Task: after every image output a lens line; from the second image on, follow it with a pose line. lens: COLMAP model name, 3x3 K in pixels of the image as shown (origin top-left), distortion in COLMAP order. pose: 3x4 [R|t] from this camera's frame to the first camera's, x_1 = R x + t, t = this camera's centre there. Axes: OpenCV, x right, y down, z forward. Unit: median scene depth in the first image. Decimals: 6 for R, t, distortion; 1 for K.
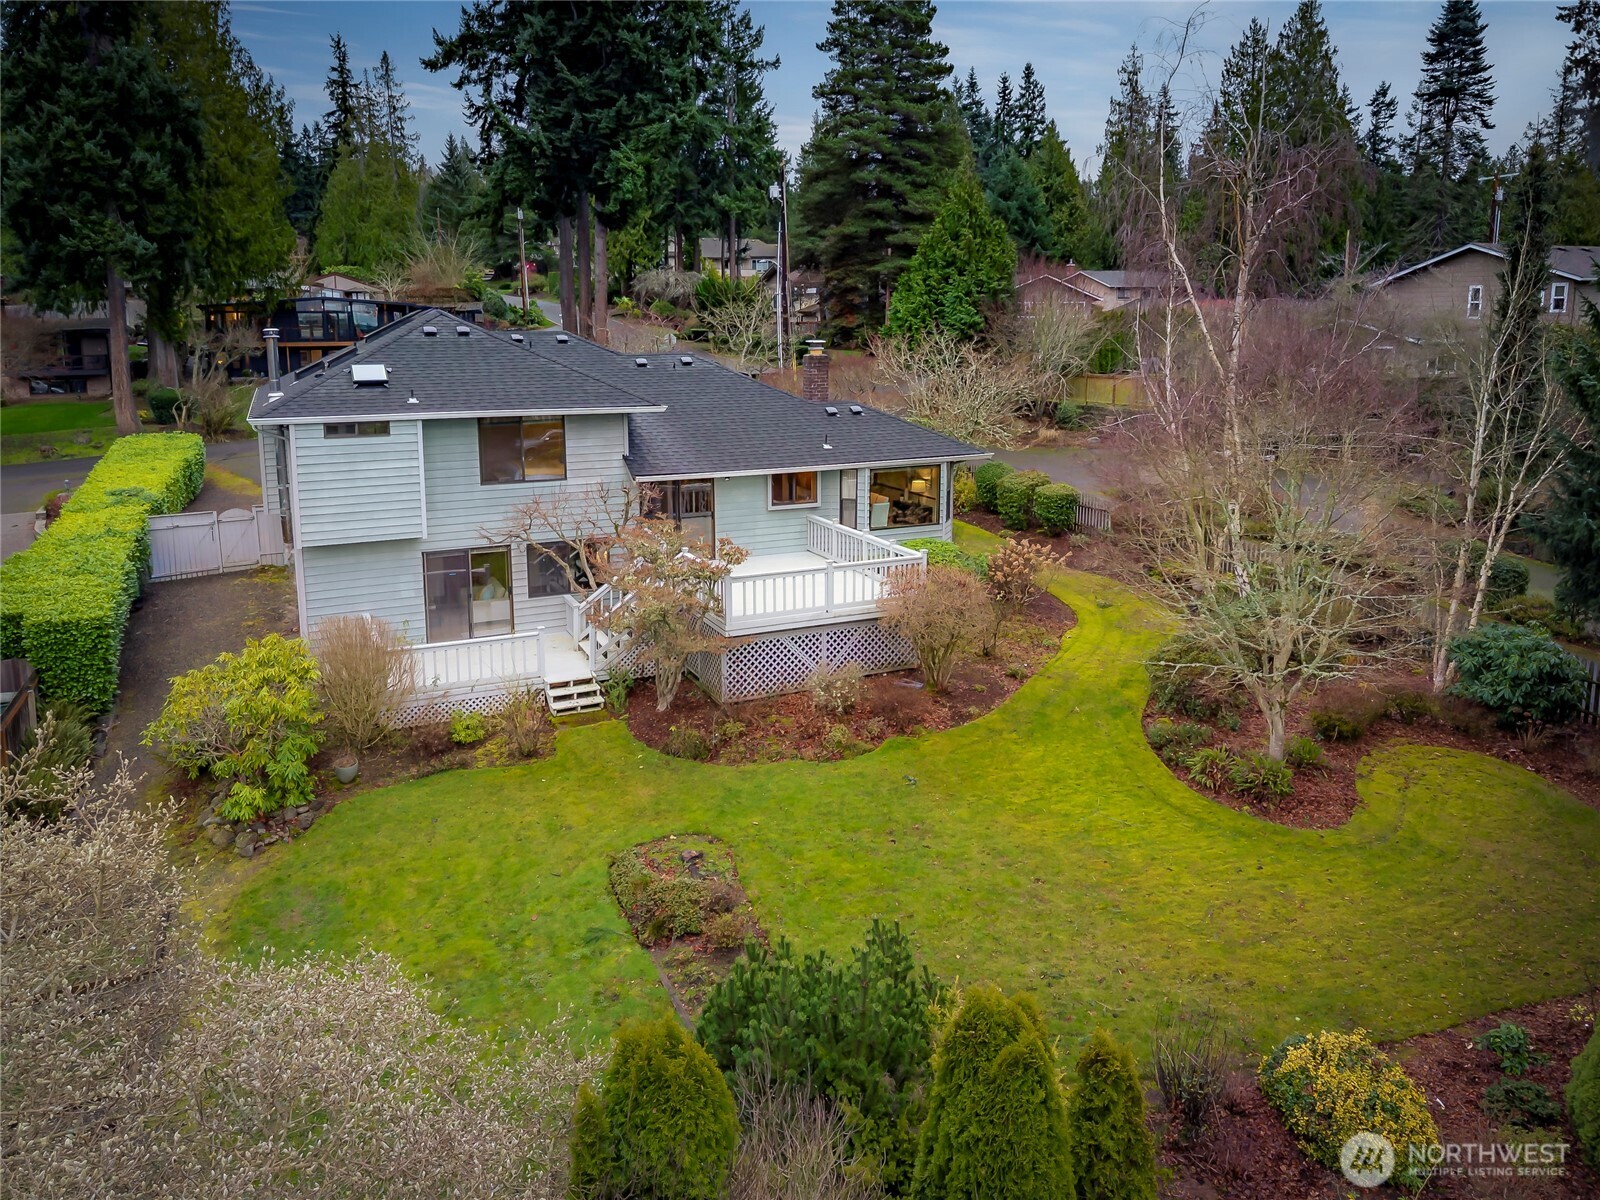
lens RADIAL K [[1114.7, 0, 800.0], [0, 1114.7, 600.0], [0, 0, 1]] dist [-0.008735, -0.006691]
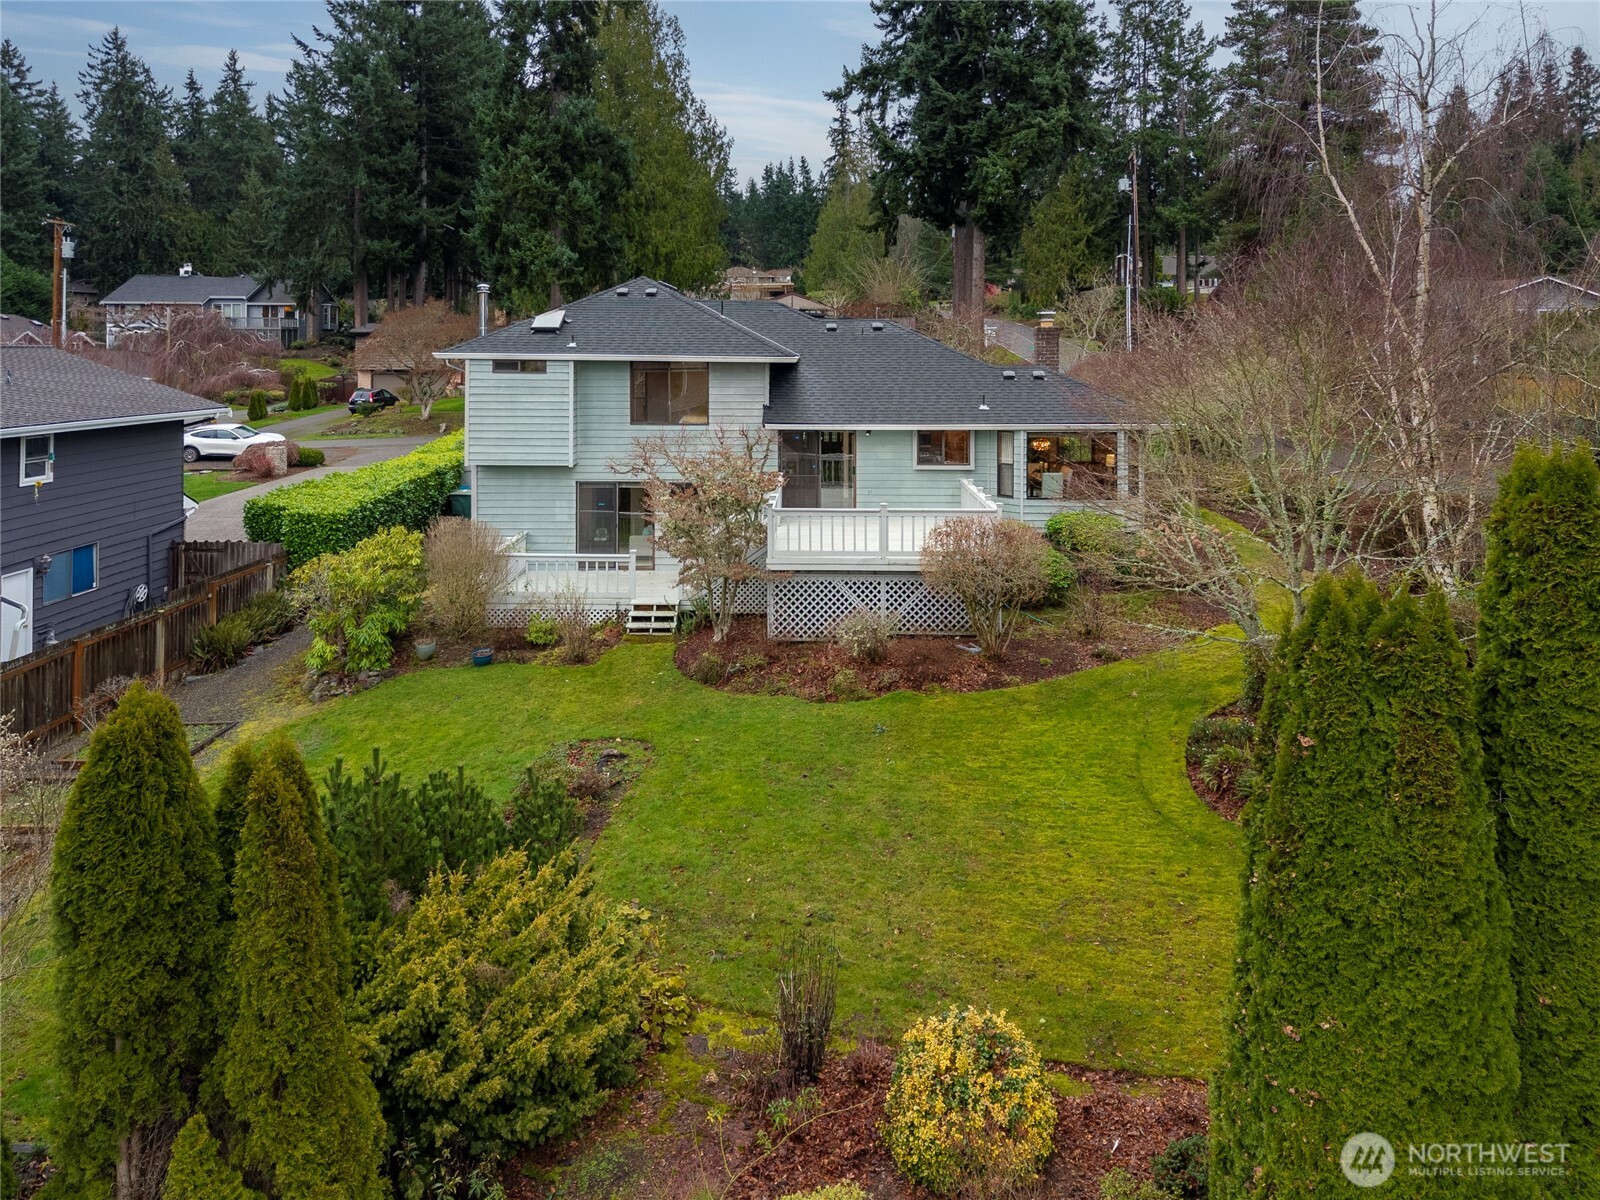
lens RADIAL K [[1151.1, 0, 799.4], [0, 1151.1, 457.8], [0, 0, 1]] dist [-0.019607, 0.003225]
pose [[0.893770, 0.044102, -0.446353, 0.324899], [-0.113773, 0.984898, -0.130505, 0.051254], [0.433856, 0.167425, 0.885290, 0.066567]]
